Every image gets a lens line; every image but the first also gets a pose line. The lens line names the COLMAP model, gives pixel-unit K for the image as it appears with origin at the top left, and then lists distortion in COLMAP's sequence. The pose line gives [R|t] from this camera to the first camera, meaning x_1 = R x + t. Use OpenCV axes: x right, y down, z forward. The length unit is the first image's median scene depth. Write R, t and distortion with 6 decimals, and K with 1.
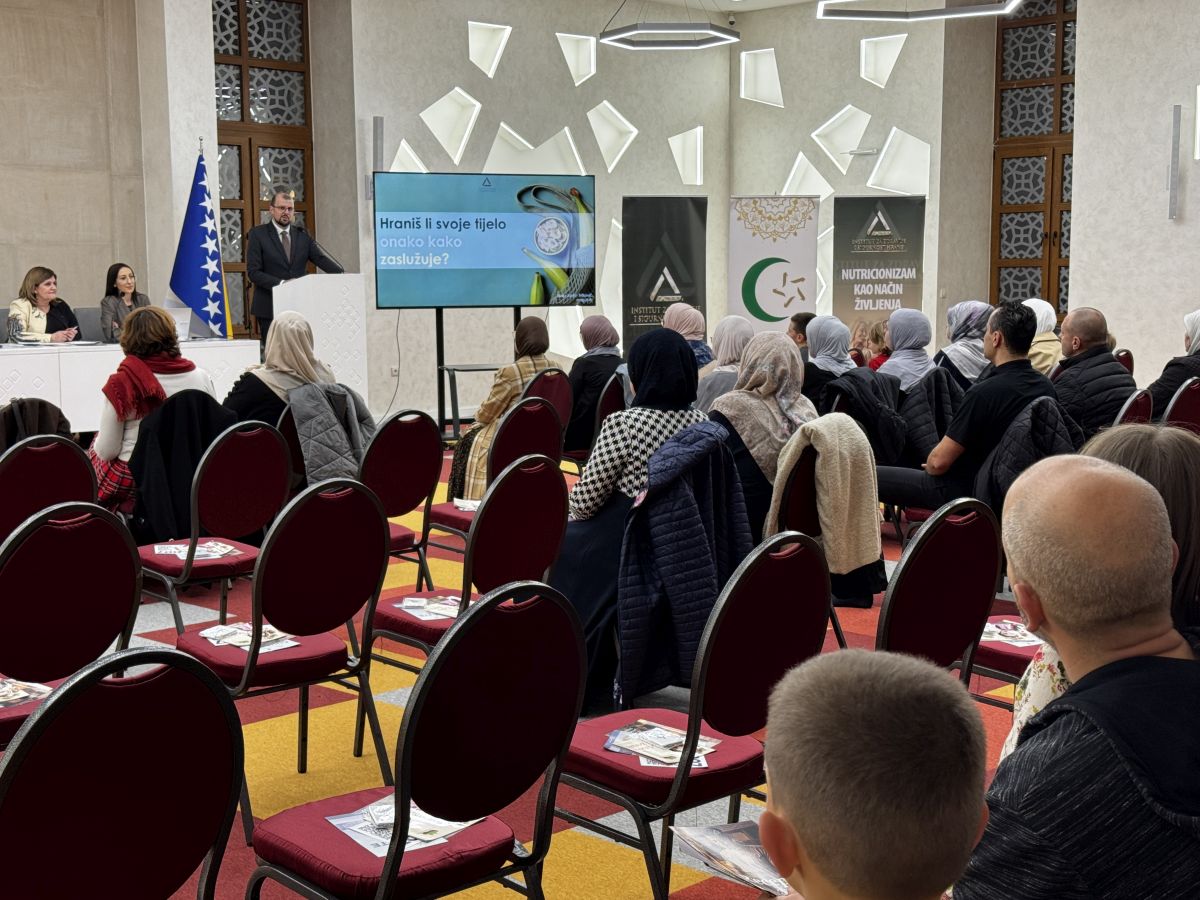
lens RADIAL K [[1674.5, 0, 610.4], [0, 1674.5, 456.1], [0, 0, 1]] dist [0.085400, 0.000000]
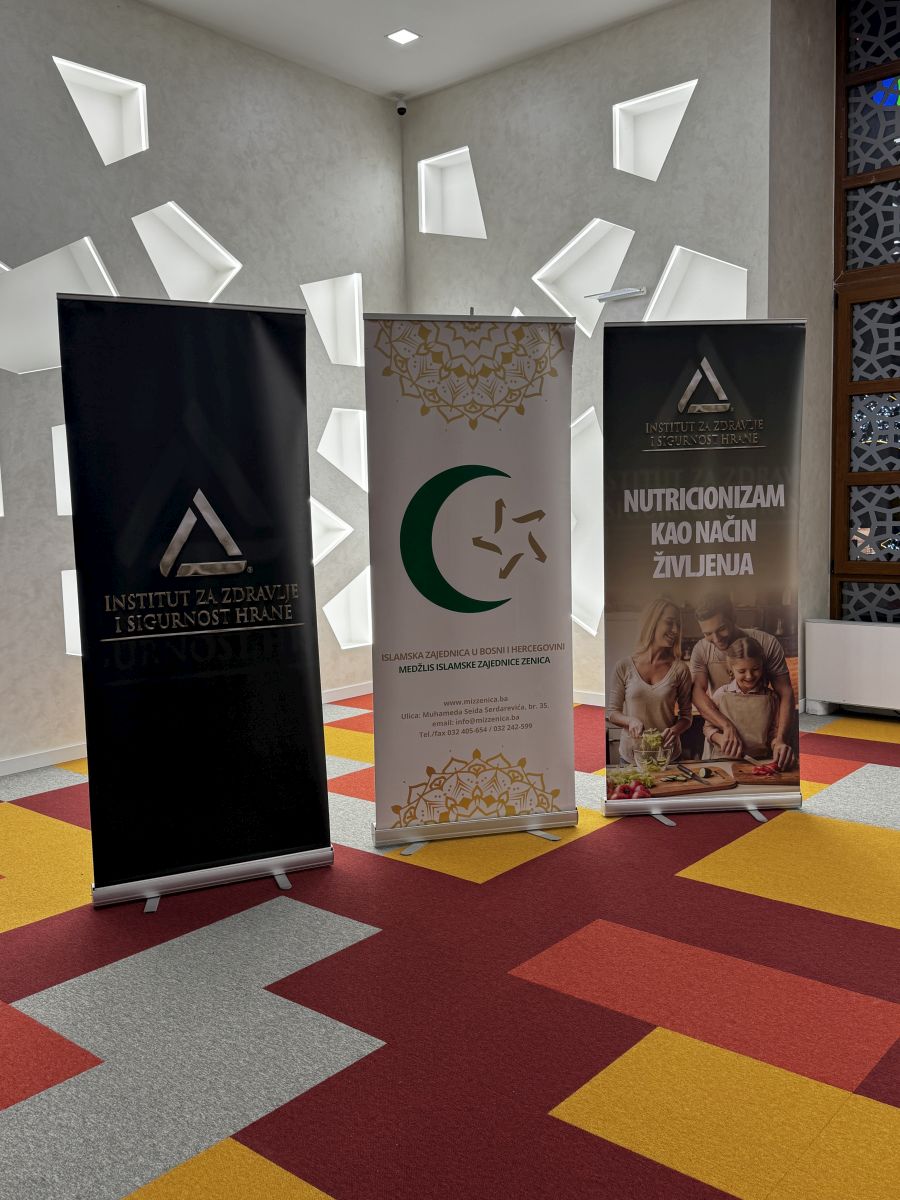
lens RADIAL K [[1088.8, 0, 457.0], [0, 1088.8, 624.9], [0, 0, 1]] dist [0.049812, -0.072613]
pose [[0.997335, -0.027359, 0.067641, 0.073742], [0.027412, 0.999624, 0.000144, -0.077702], [-0.067620, 0.001710, 0.997710, 0.725027]]
